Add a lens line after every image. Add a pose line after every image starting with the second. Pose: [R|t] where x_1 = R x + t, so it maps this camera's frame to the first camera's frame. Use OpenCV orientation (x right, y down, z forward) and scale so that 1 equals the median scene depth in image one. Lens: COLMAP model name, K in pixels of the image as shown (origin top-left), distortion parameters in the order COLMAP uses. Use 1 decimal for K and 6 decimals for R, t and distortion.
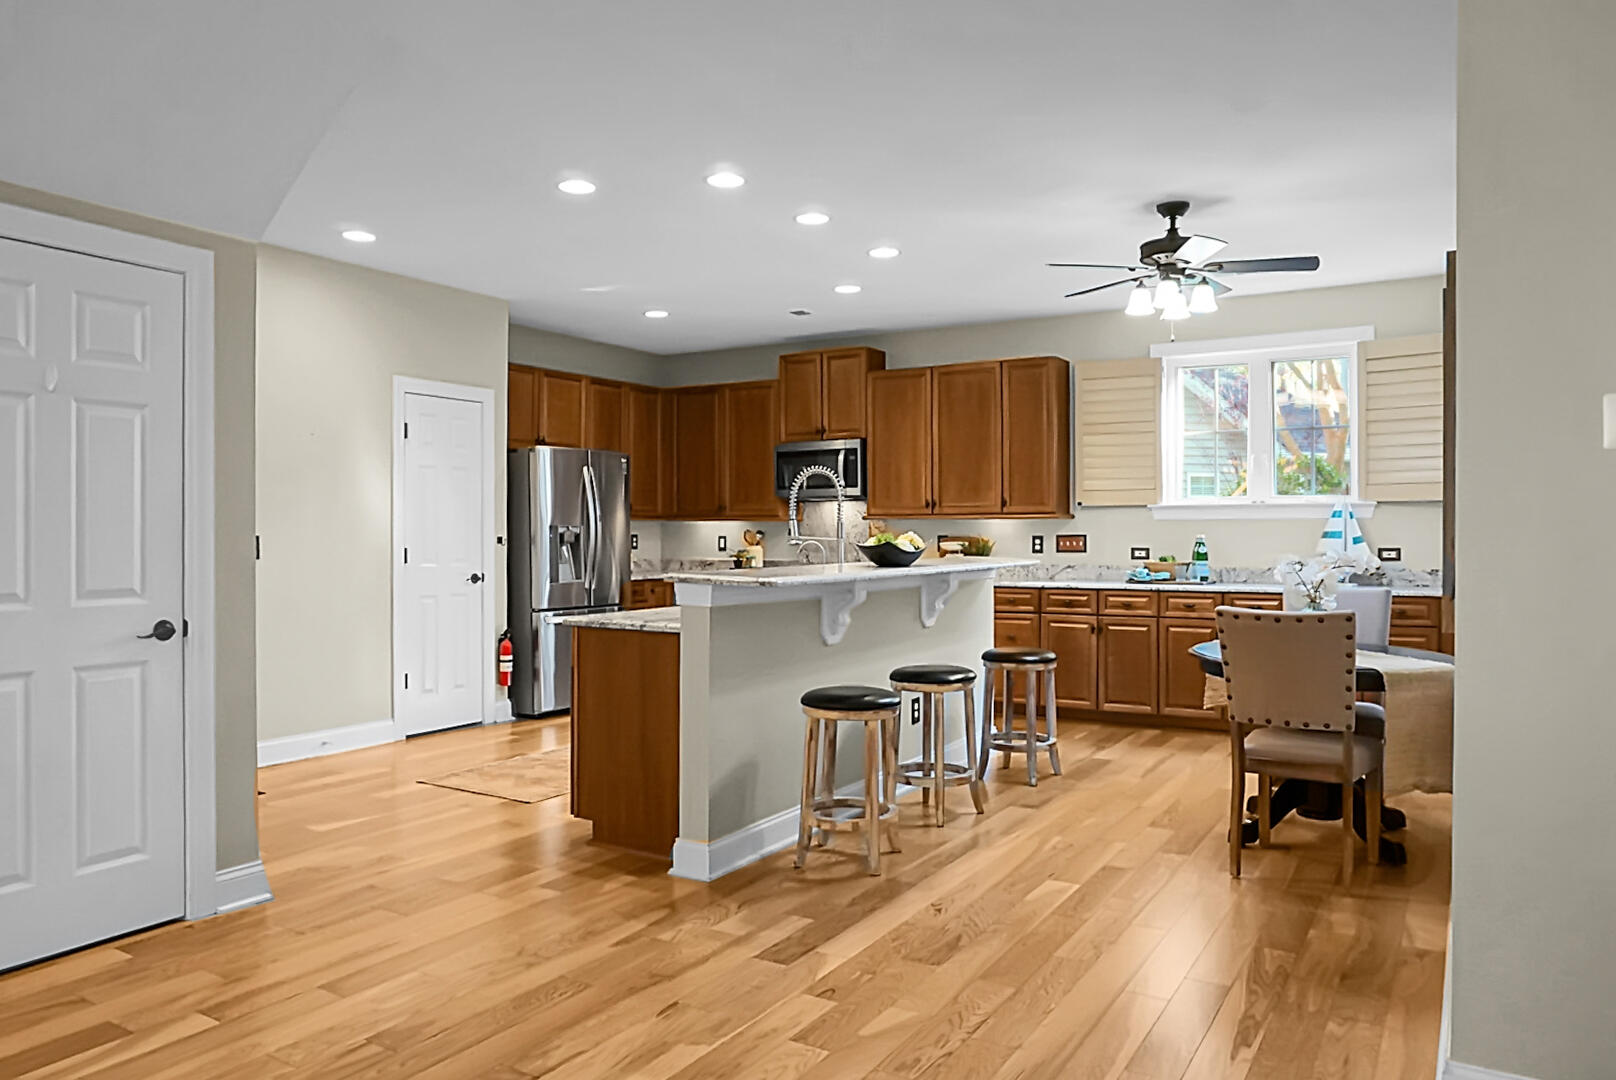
lens RADIAL K [[1109.5, 0, 811.1], [0, 1109.5, 533.9], [0, 0, 1]] dist [-0.022283, 0.003292]
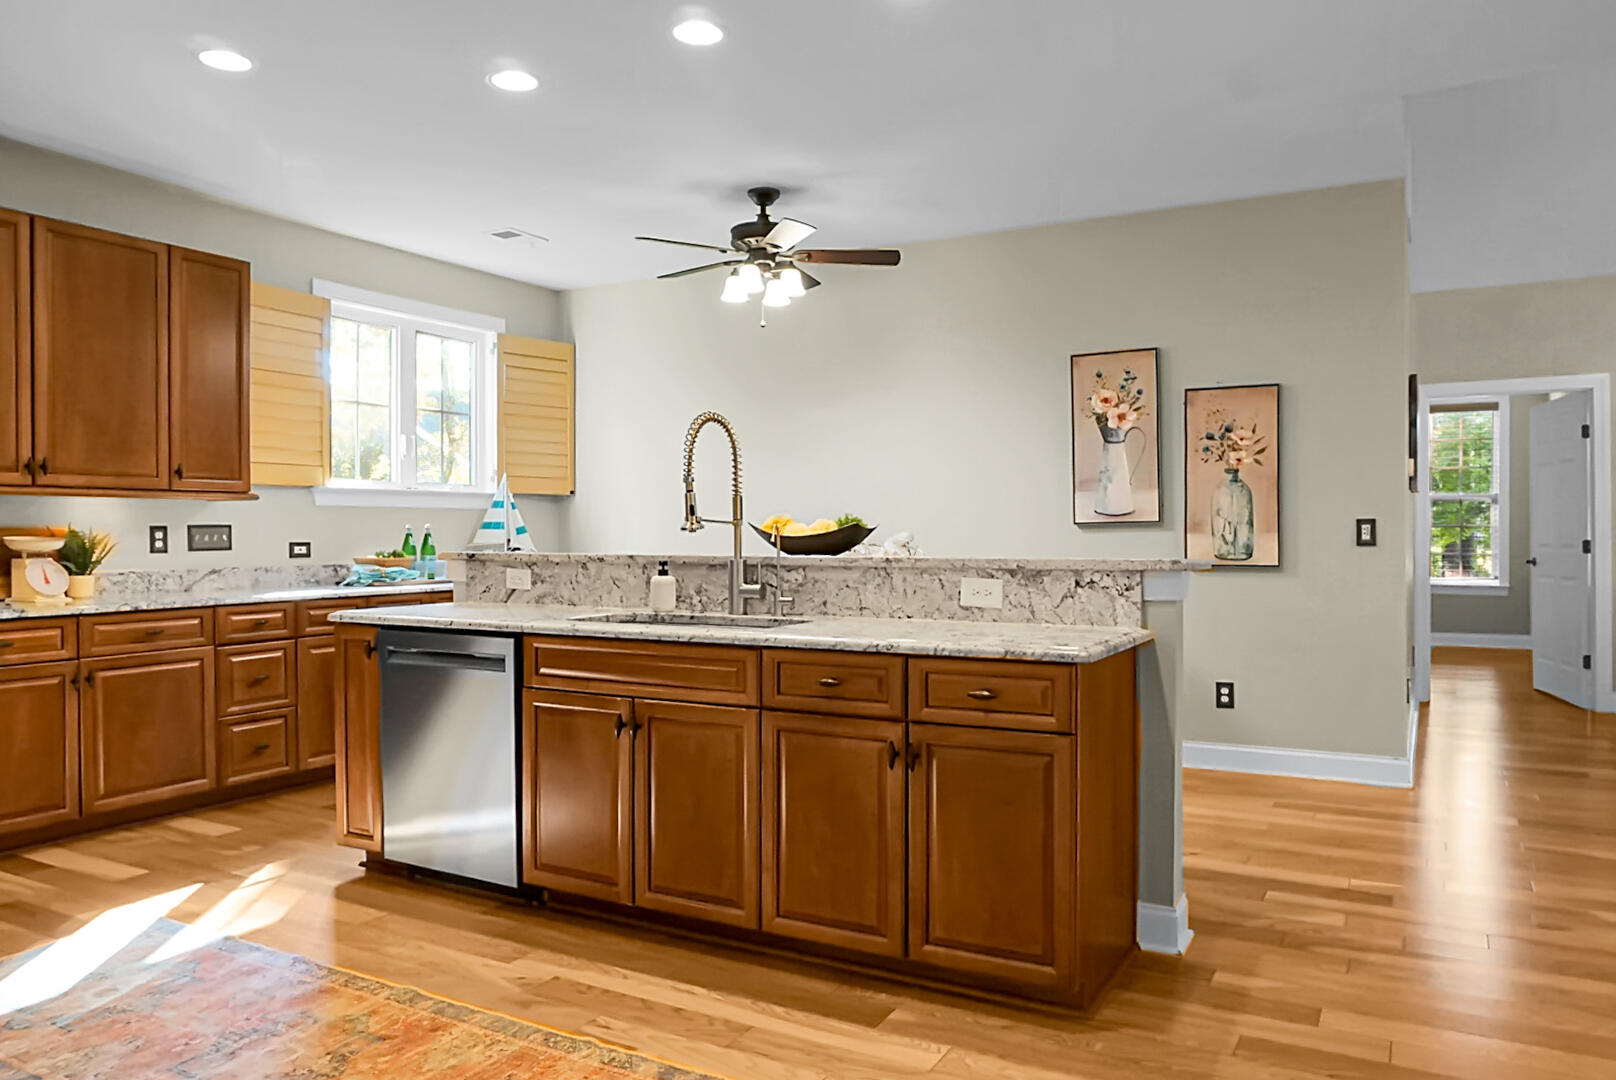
lens RADIAL K [[1109.5, 0, 811.1], [0, 1109.5, 533.9], [0, 0, 1]] dist [-0.022283, 0.003292]
pose [[-0.031579, 0.000668, 0.999501, -0.455490], [0.006572, 0.999978, -0.000461, 0.009360], [-0.999480, 0.006554, -0.031582, 0.666514]]
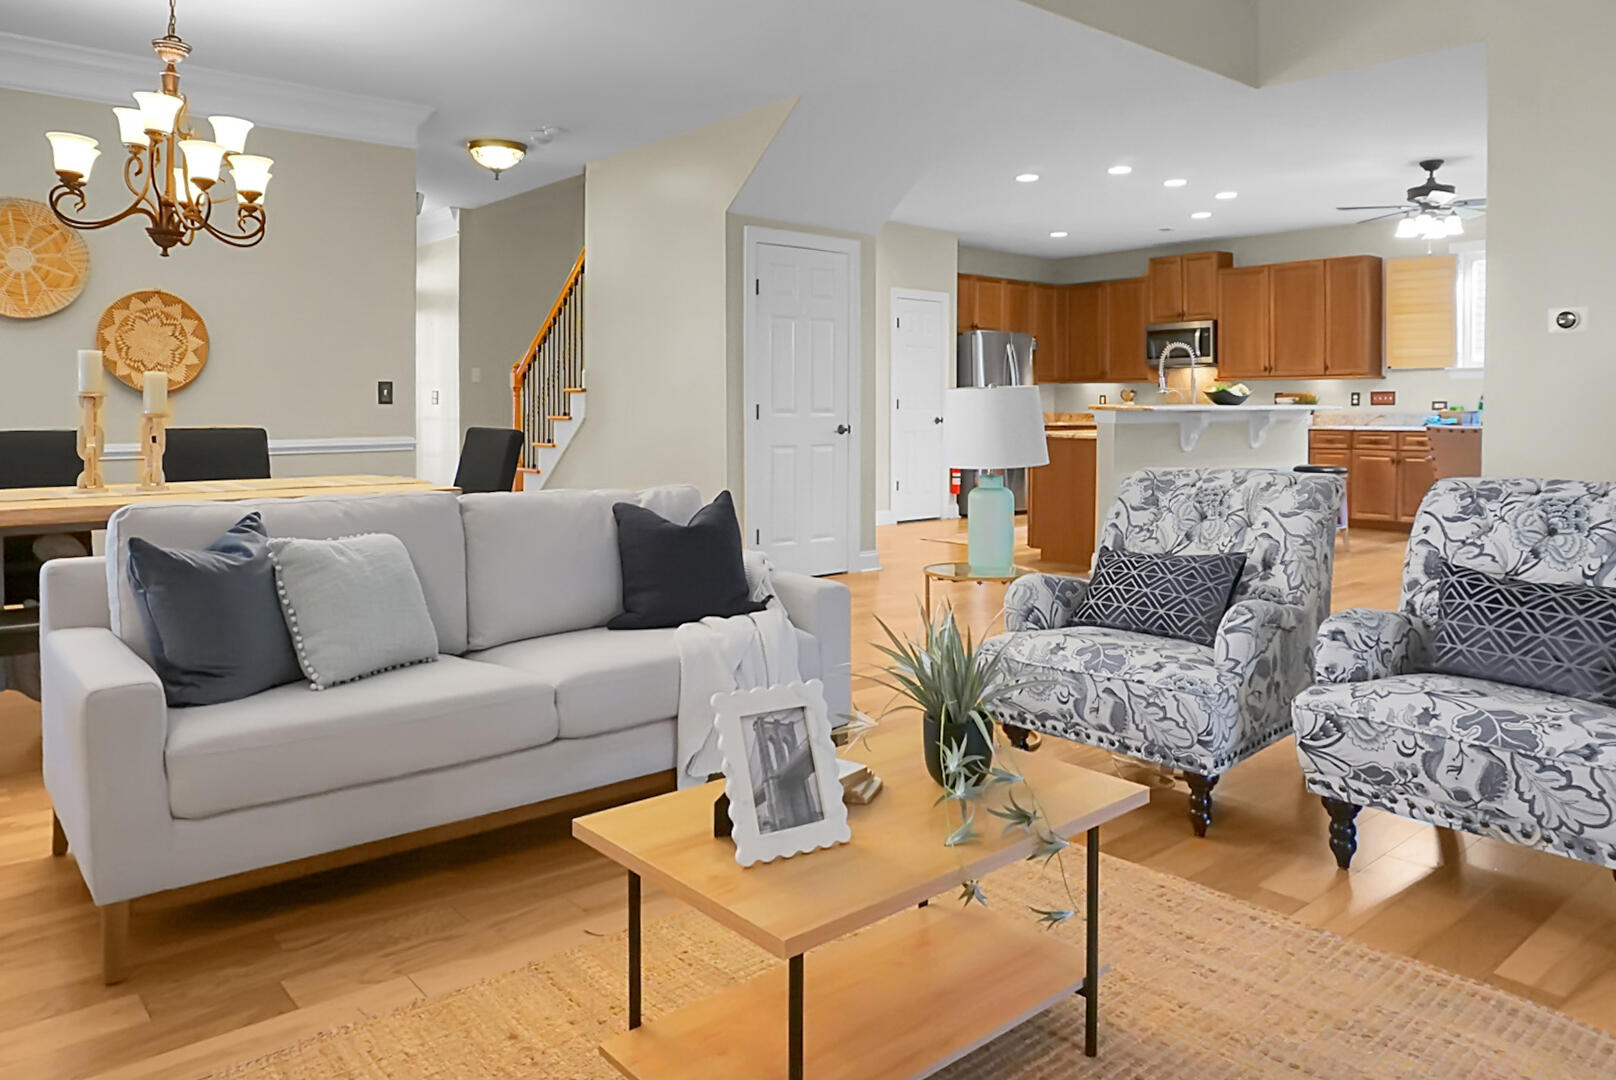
lens RADIAL K [[1112.0, 0, 810.9], [0, 1112.0, 418.0], [0, 0, 1]] dist [-0.029317, 0.001564]
pose [[0.950470, 0.005215, -0.310772, -0.000123], [-0.002261, 0.999949, 0.009865, 0.020980], [0.310808, -0.008674, 0.950433, -0.443800]]
